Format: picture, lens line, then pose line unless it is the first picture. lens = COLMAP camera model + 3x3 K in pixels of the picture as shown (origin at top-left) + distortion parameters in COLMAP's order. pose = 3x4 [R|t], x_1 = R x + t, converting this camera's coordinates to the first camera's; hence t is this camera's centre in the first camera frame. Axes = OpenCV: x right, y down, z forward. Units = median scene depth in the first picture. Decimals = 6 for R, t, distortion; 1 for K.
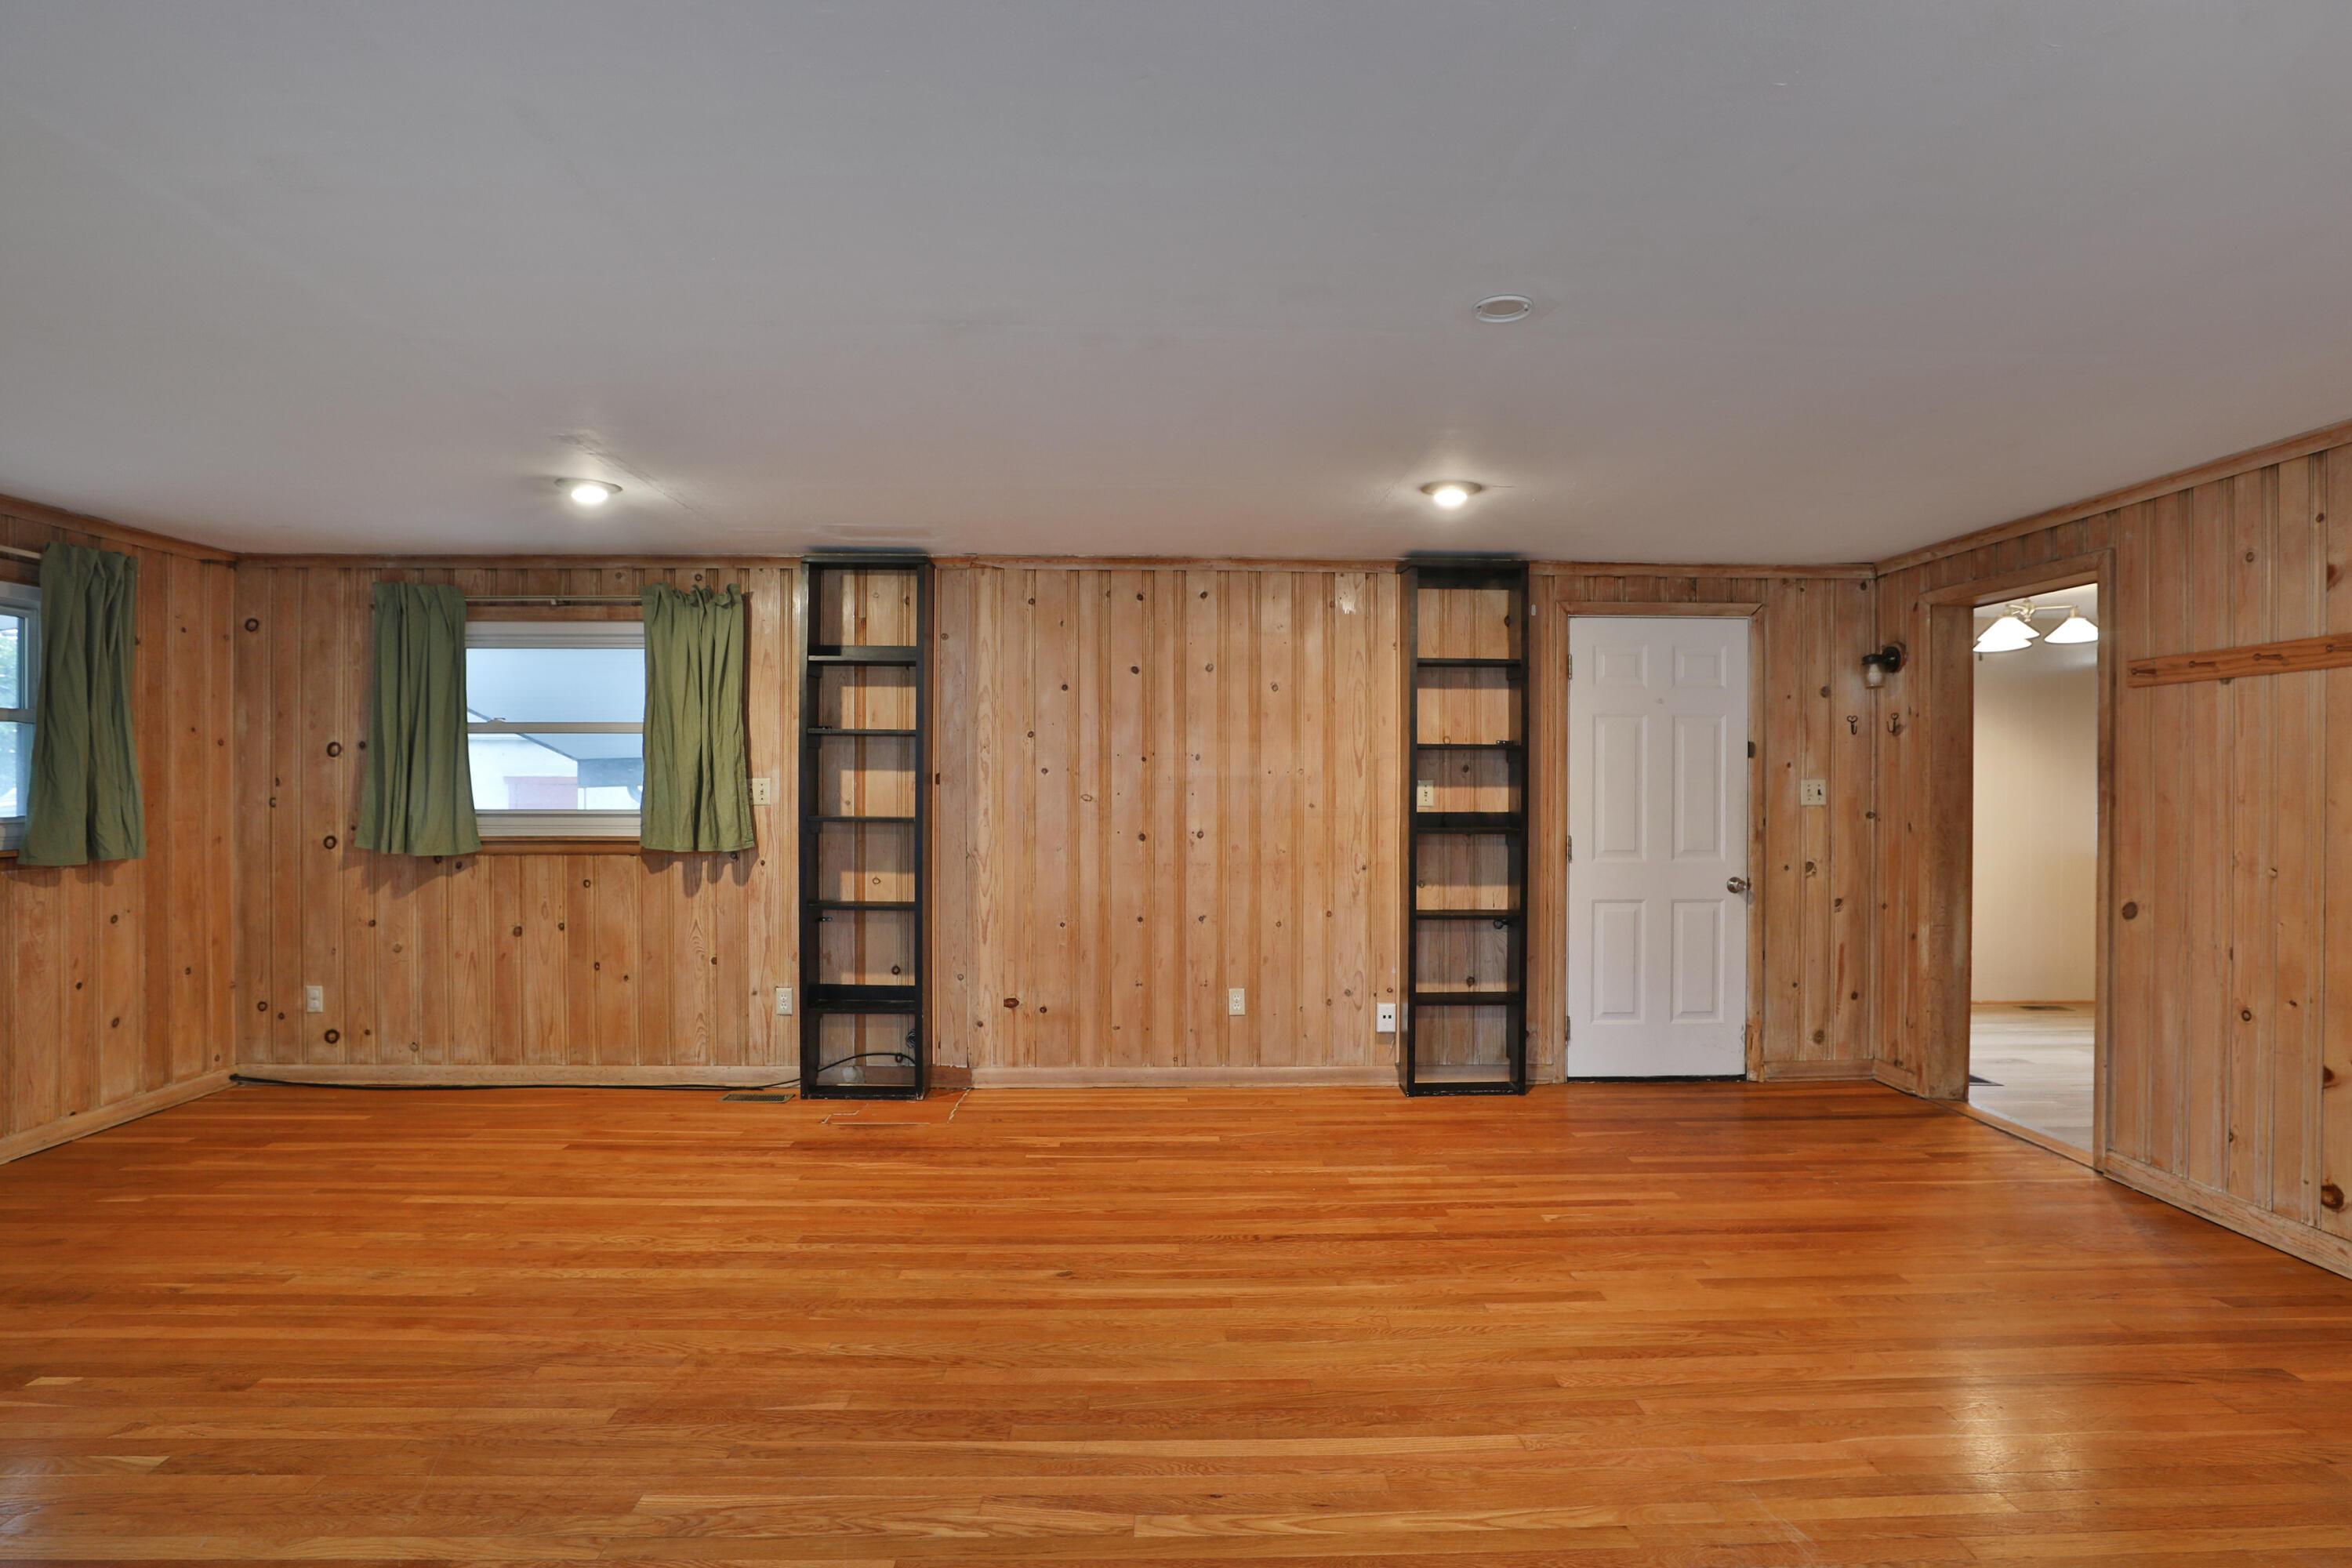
lens RADIAL K [[1127.4, 0, 1169.8], [0, 1127.4, 783.0], [0, 0, 1]] dist [-0.029901, 0.000496]
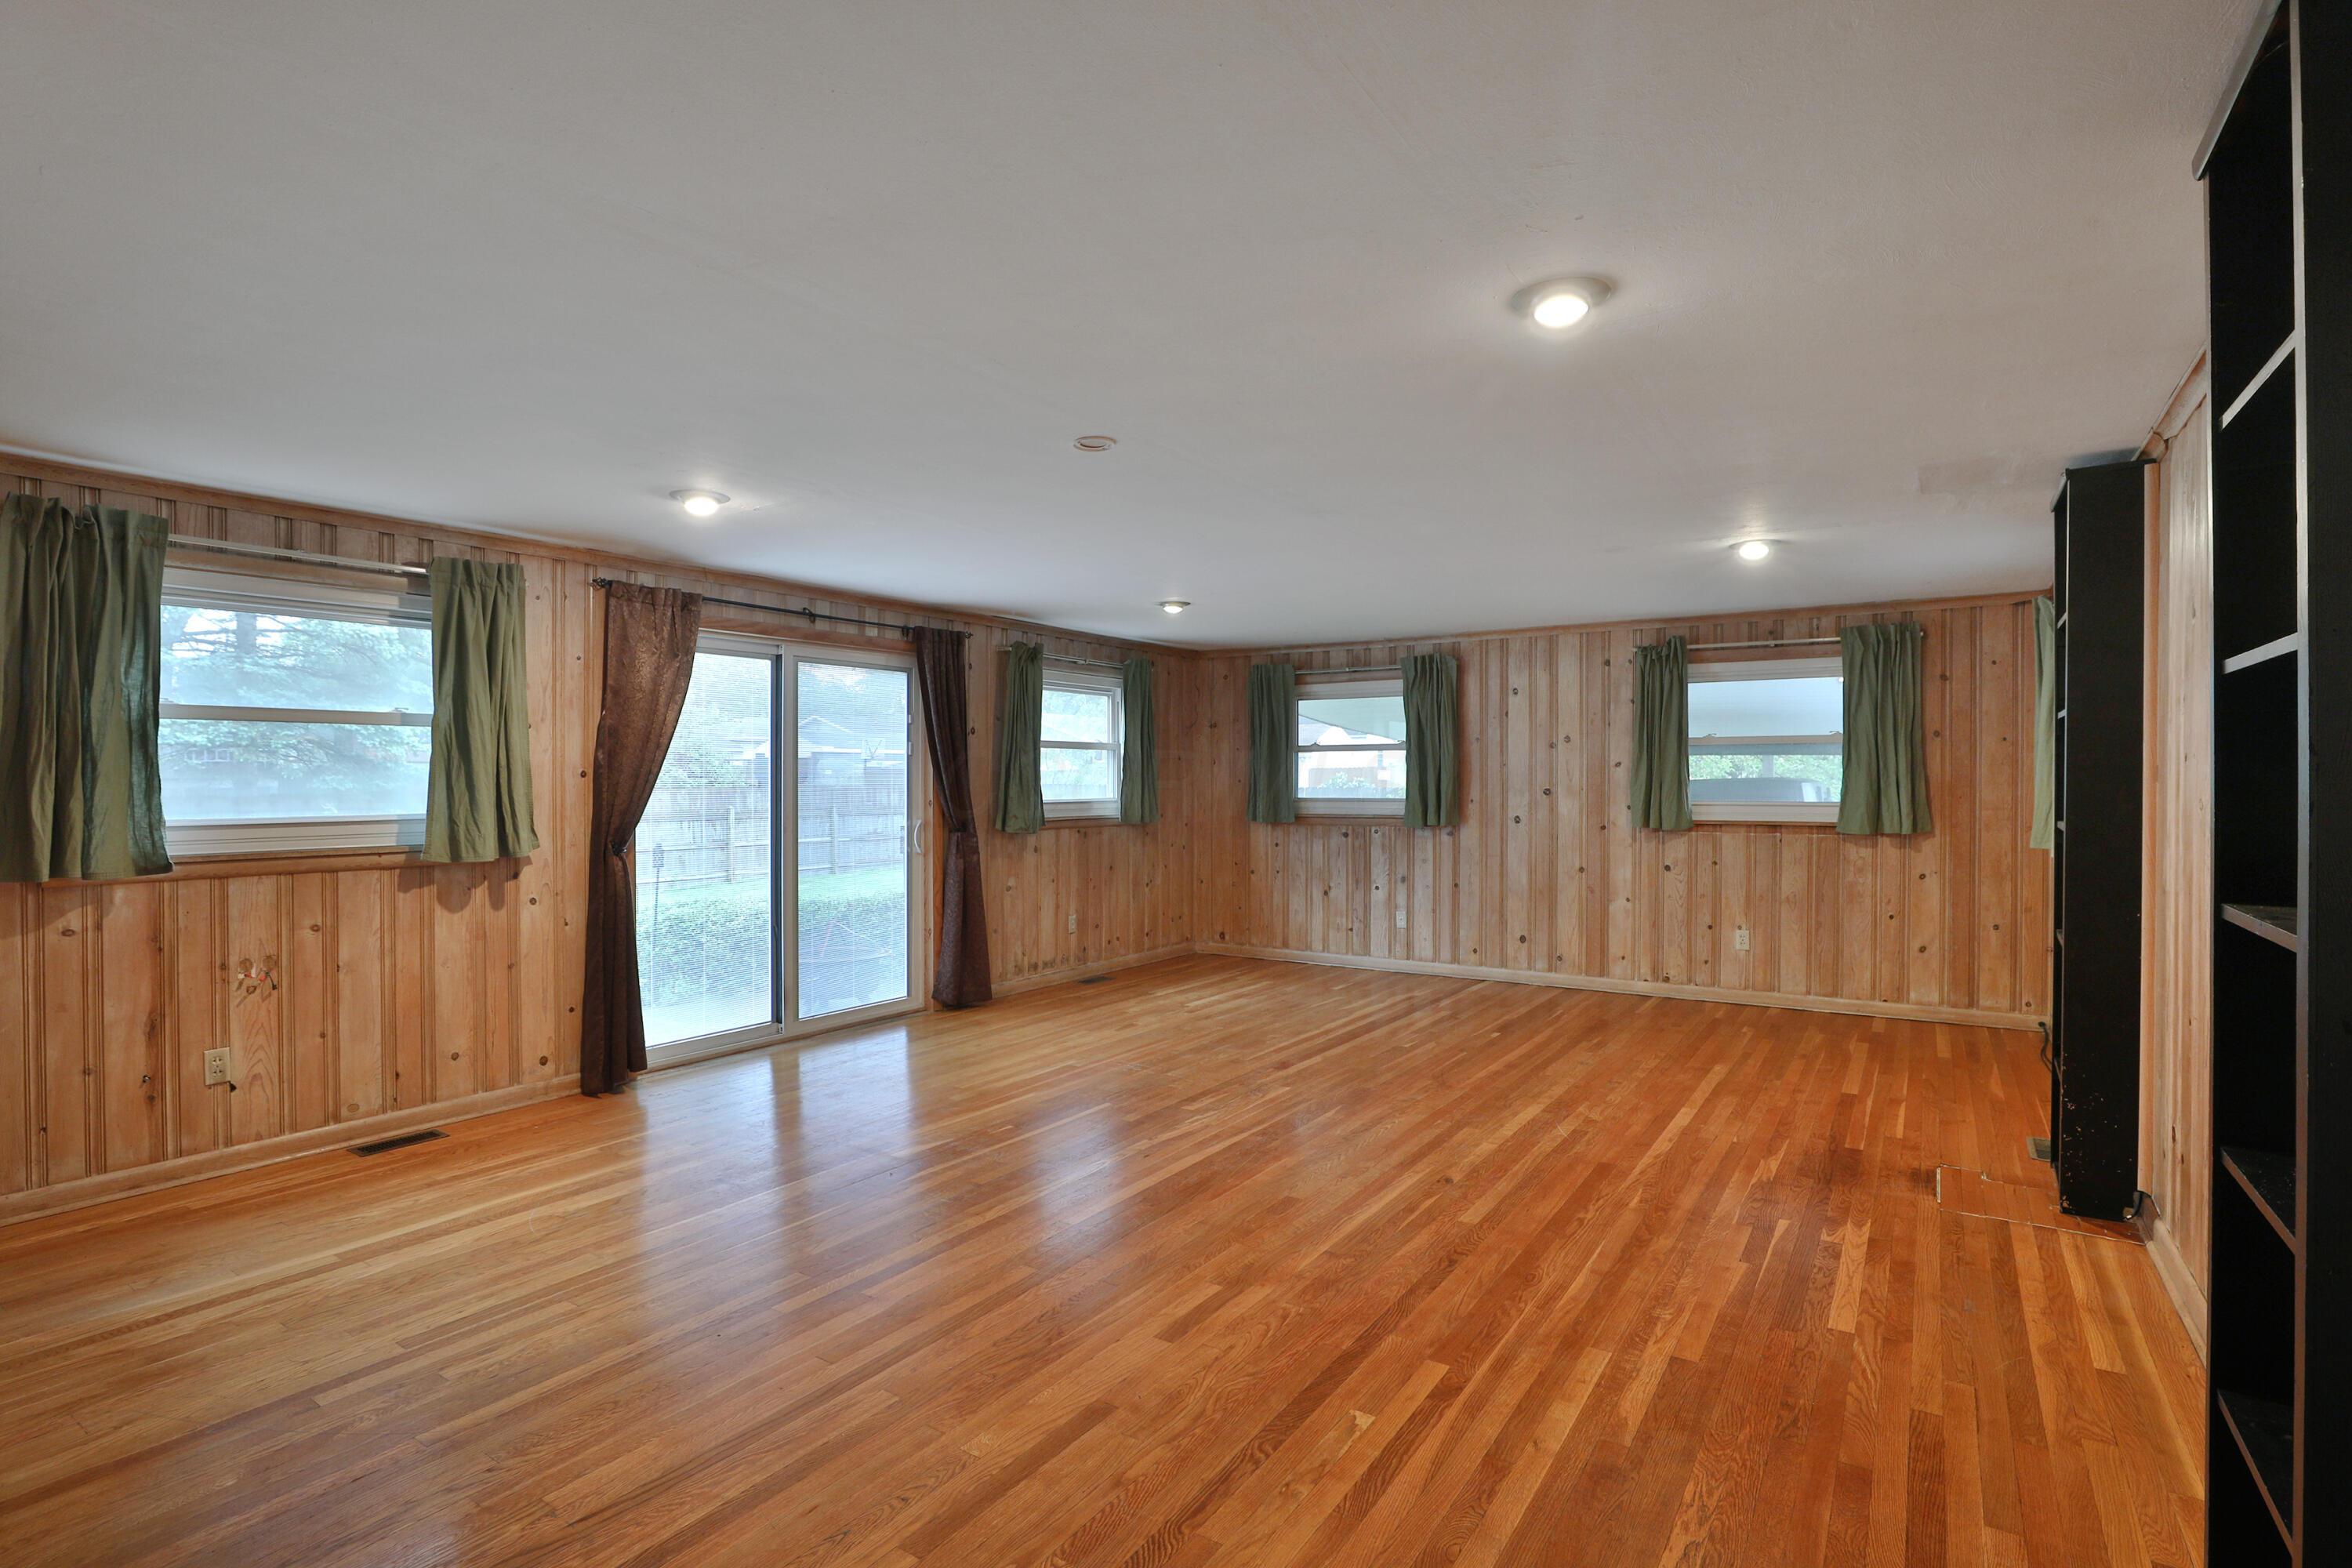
lens RADIAL K [[1127.4, 0, 1201.0], [0, 1127.4, 820.3], [0, 0, 1]] dist [-0.029901, 0.000496]
pose [[-0.556037, 0.027353, -0.830708, 0.814754], [0.000143, 0.999461, 0.032814, 0.004694], [0.831158, 0.018126, -0.555741, 1.112081]]
